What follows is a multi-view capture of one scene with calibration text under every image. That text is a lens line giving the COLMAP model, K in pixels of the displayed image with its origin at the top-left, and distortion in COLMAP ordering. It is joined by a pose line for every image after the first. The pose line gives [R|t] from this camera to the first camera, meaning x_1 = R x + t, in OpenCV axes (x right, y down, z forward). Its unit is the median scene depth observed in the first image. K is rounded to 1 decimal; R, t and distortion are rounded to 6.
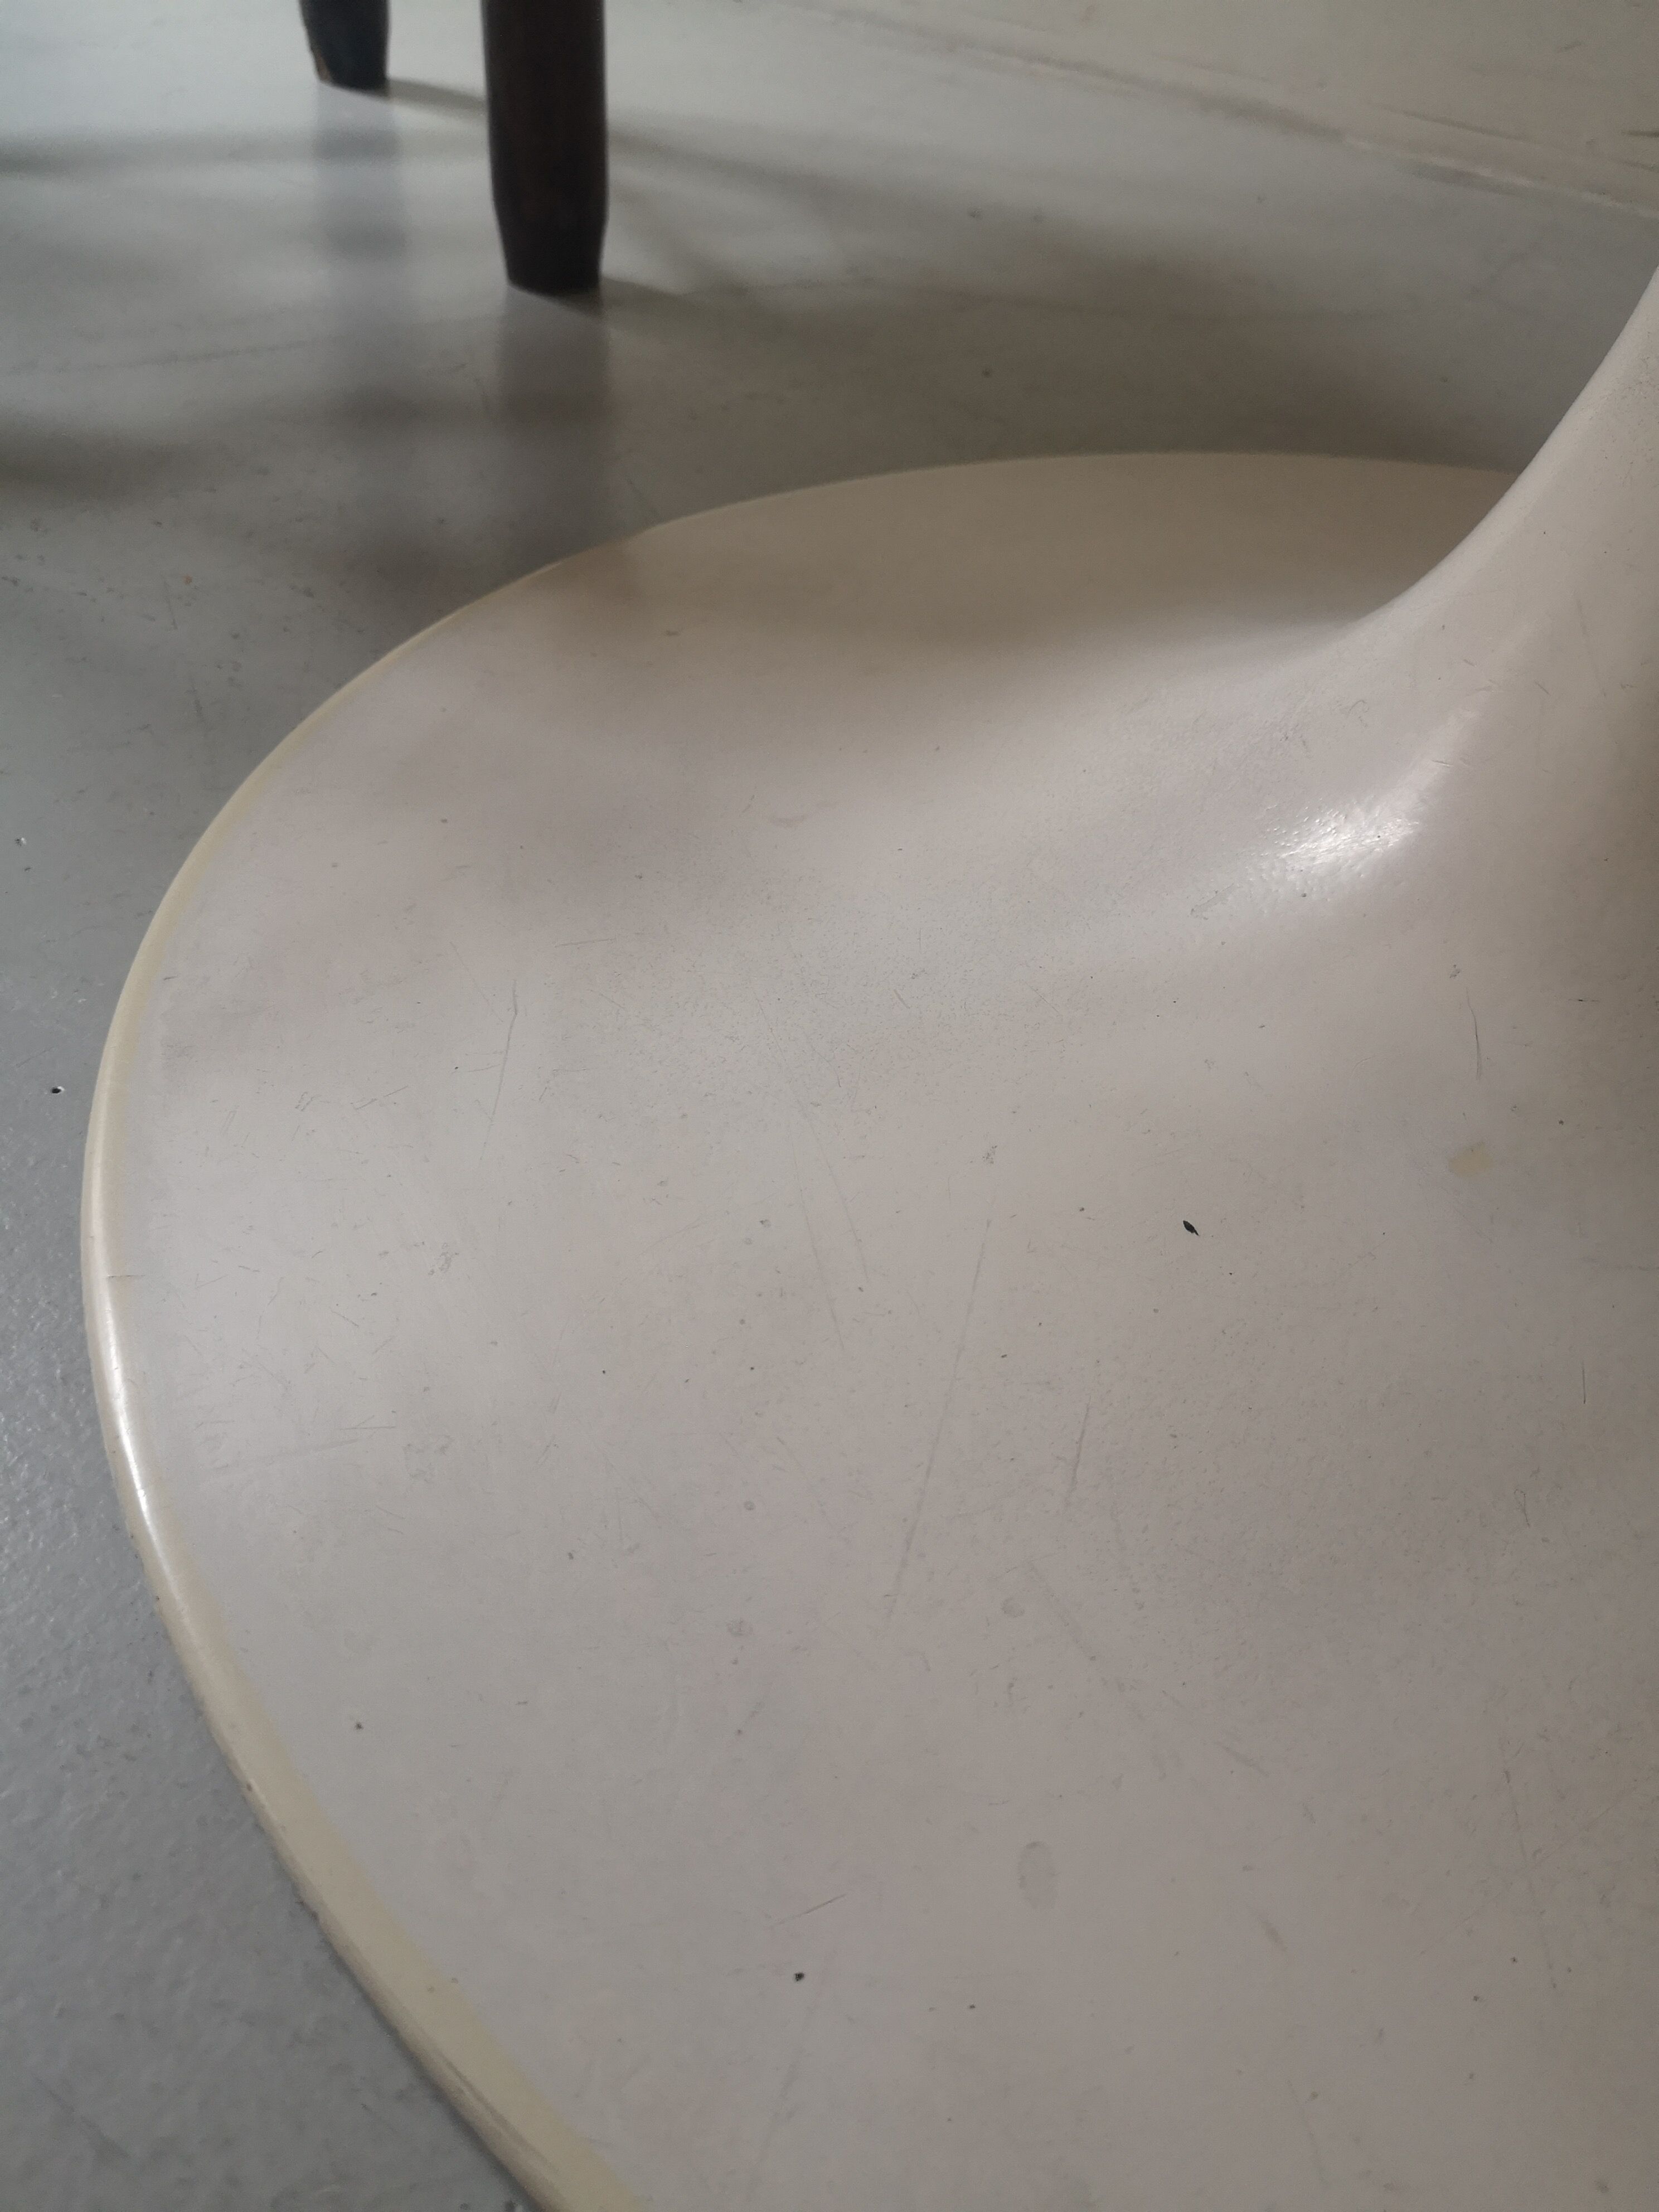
lens RADIAL K [[1775.2, 0, 826.5], [0, 1775.2, 1108.0], [0, 0, 1]] dist [0.017011, -0.019251]
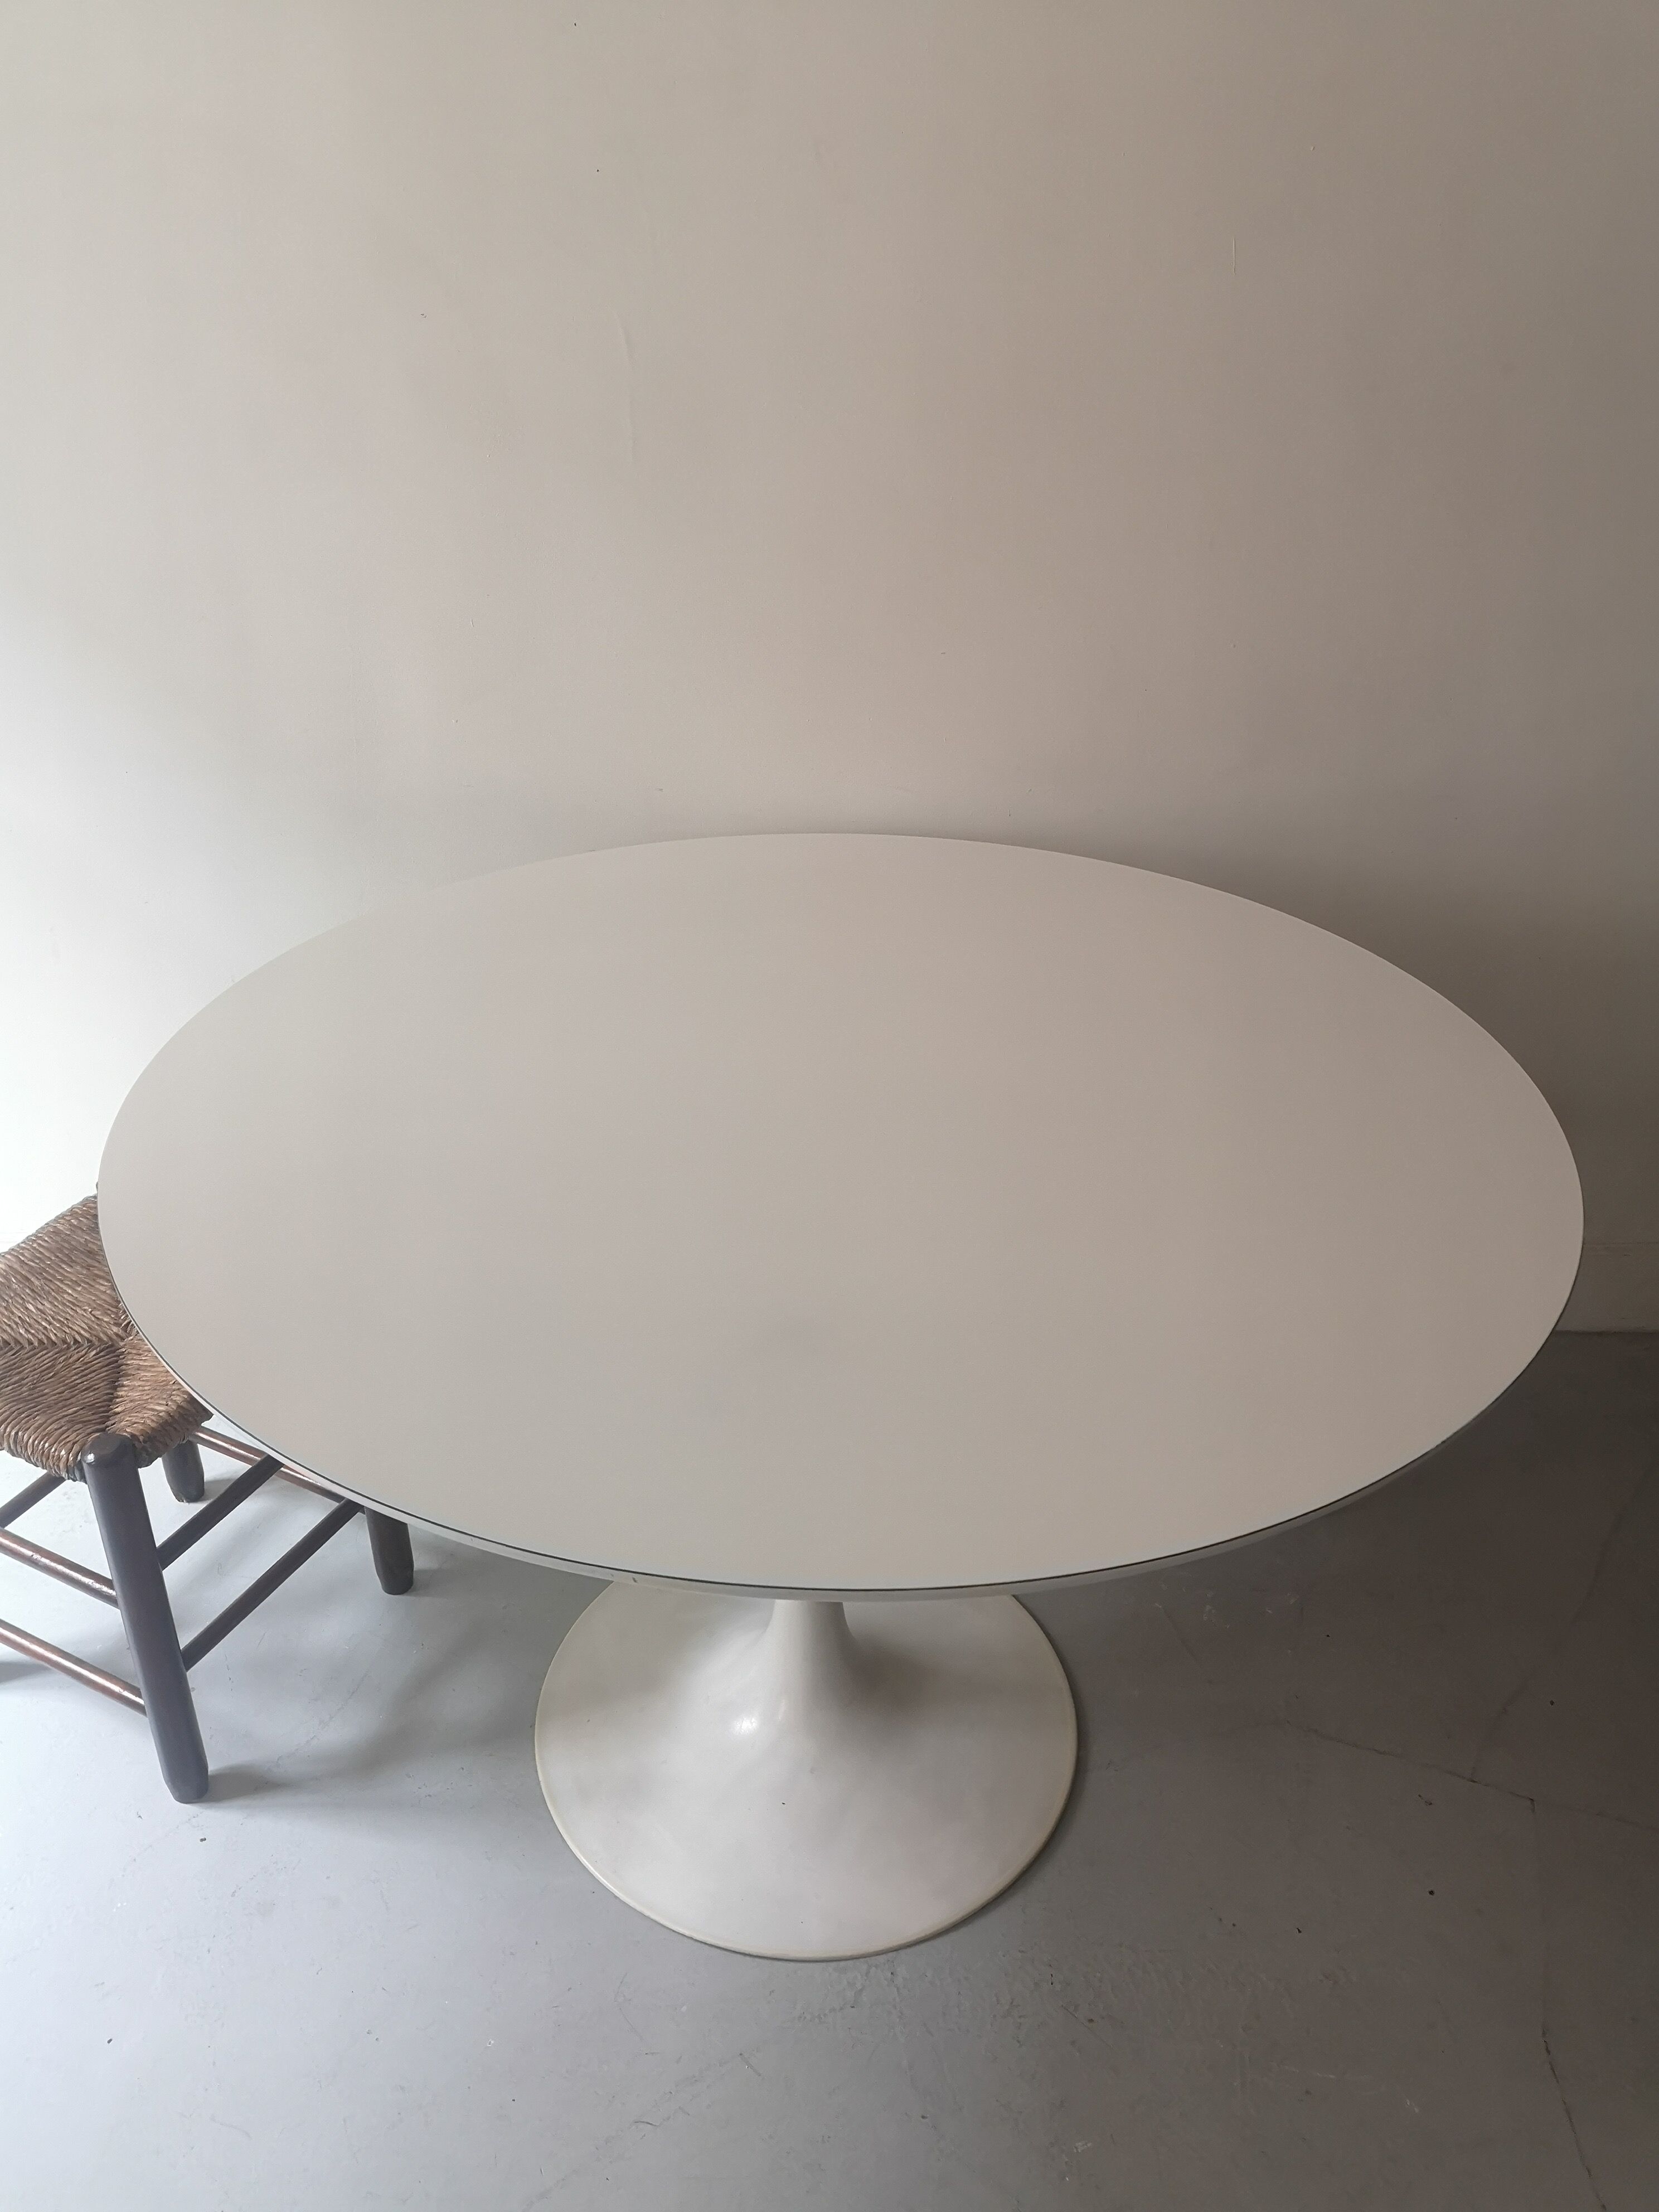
lens RADIAL K [[1775.2, 0, 825.1], [0, 1775.2, 1093.5], [0, 0, 1]] dist [0.017011, -0.019251]
pose [[0.785432, -0.366085, 0.499077, -1.888698], [0.444630, 0.894658, -0.043491, -1.820387], [-0.430582, 0.256064, 0.865466, -5.132420]]
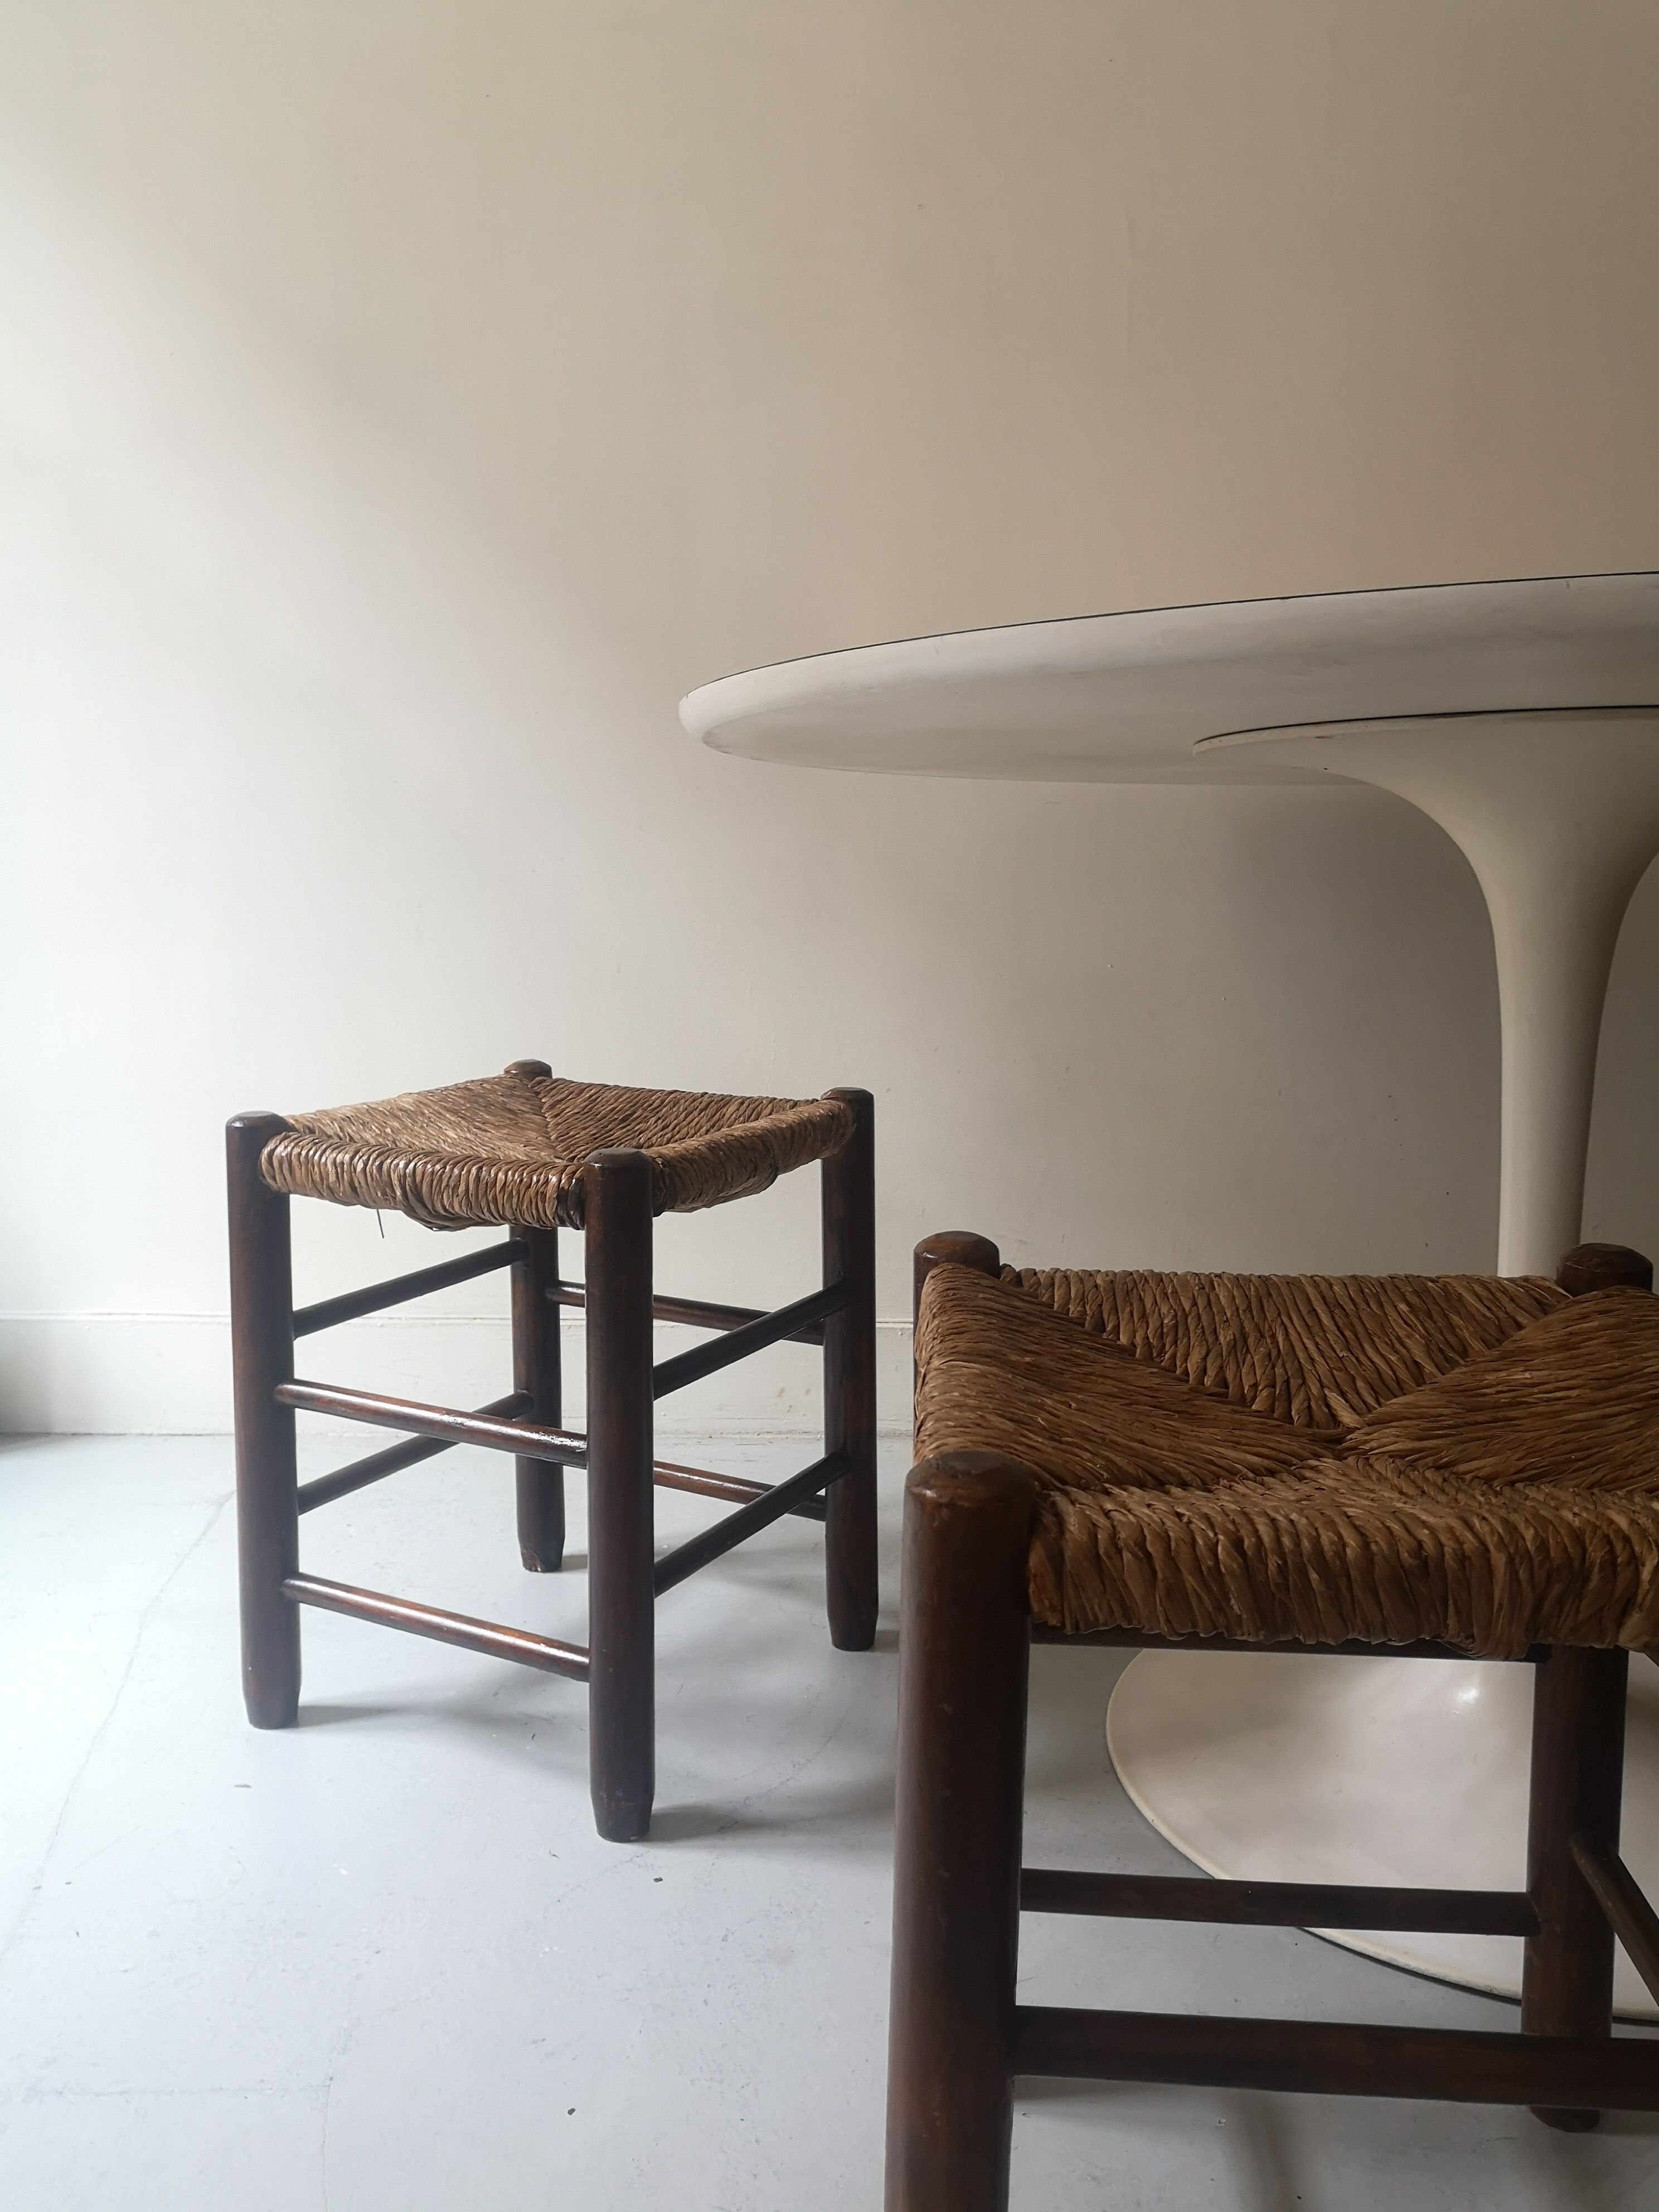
lens RADIAL K [[1775.2, 0, 830.7], [0, 1775.2, 1113.0], [0, 0, 1]] dist [0.017011, -0.019251]
pose [[0.799349, -0.164750, 0.577840, -3.167009], [0.437495, 0.818775, -0.371761, -0.482078], [-0.411874, 0.549969, 0.726563, -2.185536]]
